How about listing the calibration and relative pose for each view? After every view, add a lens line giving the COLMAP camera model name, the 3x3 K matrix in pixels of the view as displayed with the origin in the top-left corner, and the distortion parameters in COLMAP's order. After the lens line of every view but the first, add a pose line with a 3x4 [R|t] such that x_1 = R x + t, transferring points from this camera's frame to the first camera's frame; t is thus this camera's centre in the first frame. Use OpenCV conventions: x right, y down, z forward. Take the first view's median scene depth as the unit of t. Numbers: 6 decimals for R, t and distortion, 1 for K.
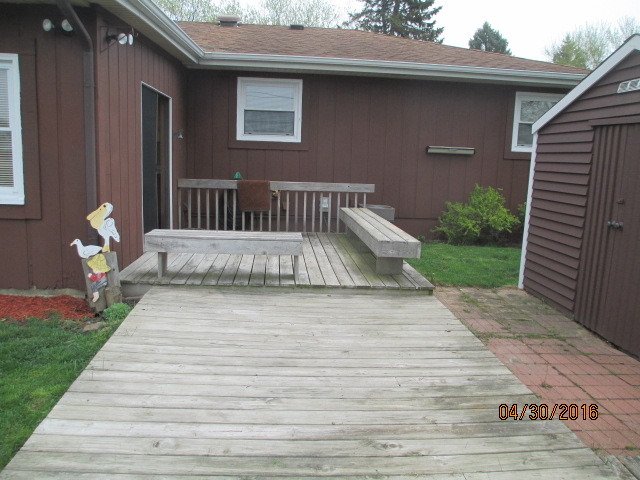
lens RADIAL K [[533.4, 0, 320.0], [0, 533.4, 240.0], [0, 0, 1]] dist [-0.059257, 0.017401]
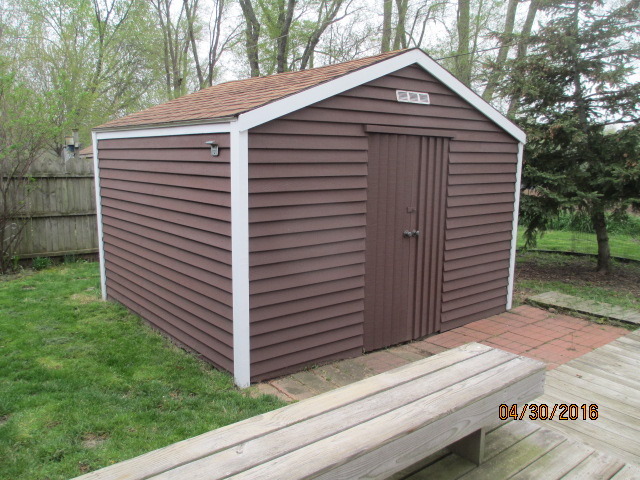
lens RADIAL K [[533.4, 0, 320.0], [0, 533.4, 240.0], [0, 0, 1]] dist [-0.059257, 0.017401]
pose [[-0.567407, -0.175433, 0.804533, -0.183761], [0.095871, 0.956322, 0.276146, -0.335961], [-0.817838, 0.233819, -0.525804, 1.770646]]
